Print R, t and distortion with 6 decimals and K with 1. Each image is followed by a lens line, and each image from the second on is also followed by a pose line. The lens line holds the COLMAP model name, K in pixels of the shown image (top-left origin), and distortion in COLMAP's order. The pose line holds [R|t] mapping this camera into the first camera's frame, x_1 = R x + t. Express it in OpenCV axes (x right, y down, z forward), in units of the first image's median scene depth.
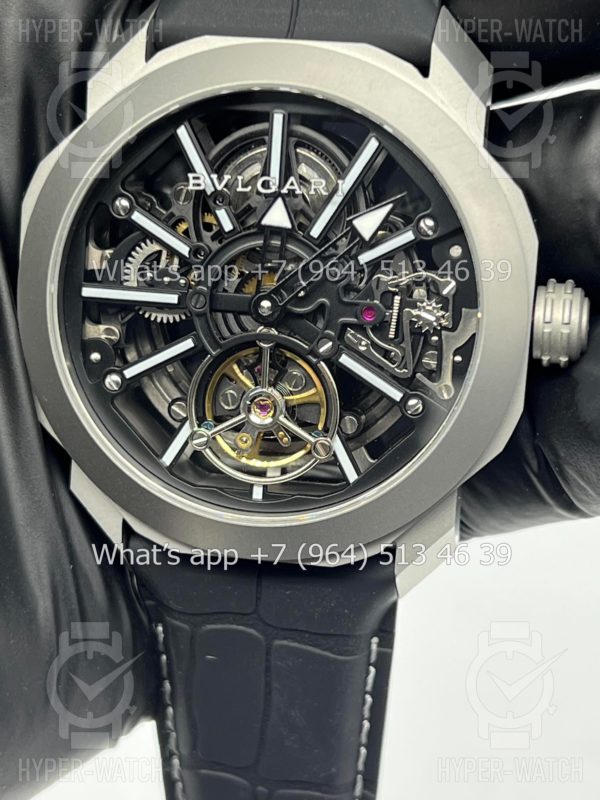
lens RADIAL K [[1975.0, 0, 298.0], [0, 1975.0, 403.4], [0, 0, 1]] dist [0.228678, 0.000000]
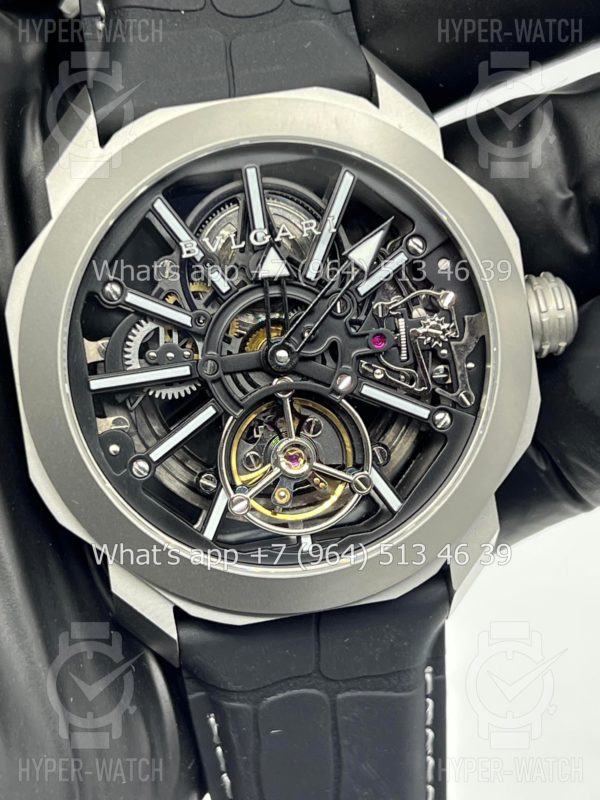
lens RADIAL K [[1975.0, 0, 301.8], [0, 1975.0, 393.1], [0, 0, 1]] dist [0.228678, 0.000000]
pose [[0.936971, -0.214402, 0.275893, -0.284211], [0.243594, 0.966904, -0.075881, 0.047400], [-0.250493, 0.138304, 0.958189, 0.038163]]
